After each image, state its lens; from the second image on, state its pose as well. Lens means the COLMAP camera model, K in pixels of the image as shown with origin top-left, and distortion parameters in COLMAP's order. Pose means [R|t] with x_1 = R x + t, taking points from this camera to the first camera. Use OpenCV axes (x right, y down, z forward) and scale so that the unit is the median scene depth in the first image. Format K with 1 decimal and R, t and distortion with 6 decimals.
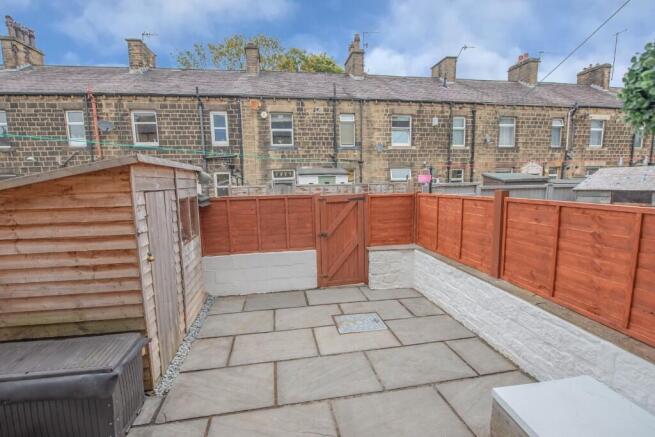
lens RADIAL K [[298.0, 0, 327.0], [0, 298.0, 220.4], [0, 0, 1]] dist [-0.010470, -0.000231]
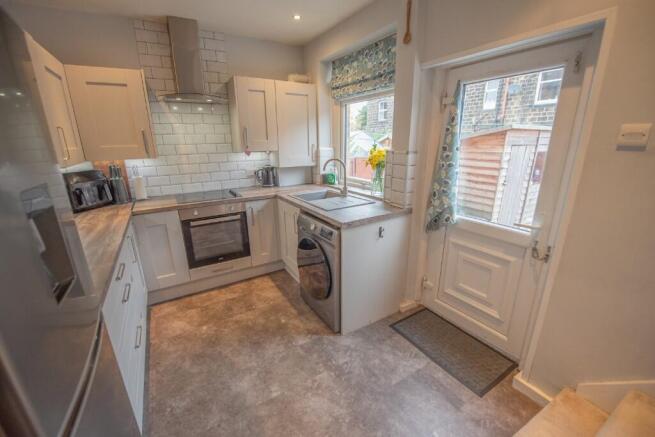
lens RADIAL K [[265.7, 0, 321.4], [0, 265.7, 219.6], [0, 0, 1]] dist [-0.021924, -0.000924]
pose [[0.340860, 0.283772, -0.896263, 0.473485], [-0.121074, 0.958667, 0.257484, 0.056826], [0.932285, 0.020748, 0.361129, -0.555748]]
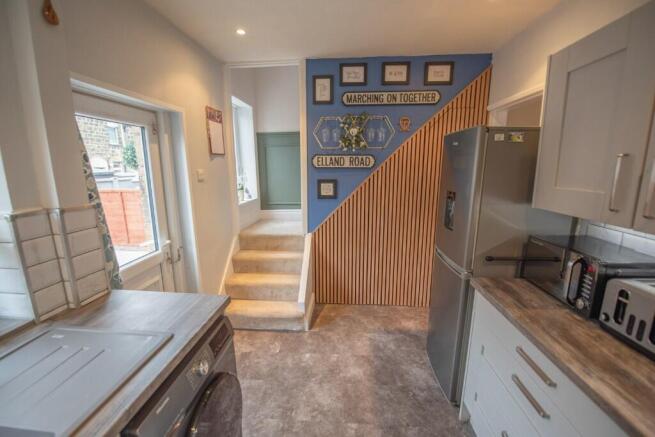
lens RADIAL K [[265.7, 0, 327.1], [0, 265.7, 218.0], [0, 0, 1]] dist [-0.021924, -0.000924]
pose [[0.257209, -0.167173, 0.951786, -0.397898], [0.130563, 0.981904, 0.137180, 0.049212], [-0.957495, 0.088984, 0.274382, -0.576762]]
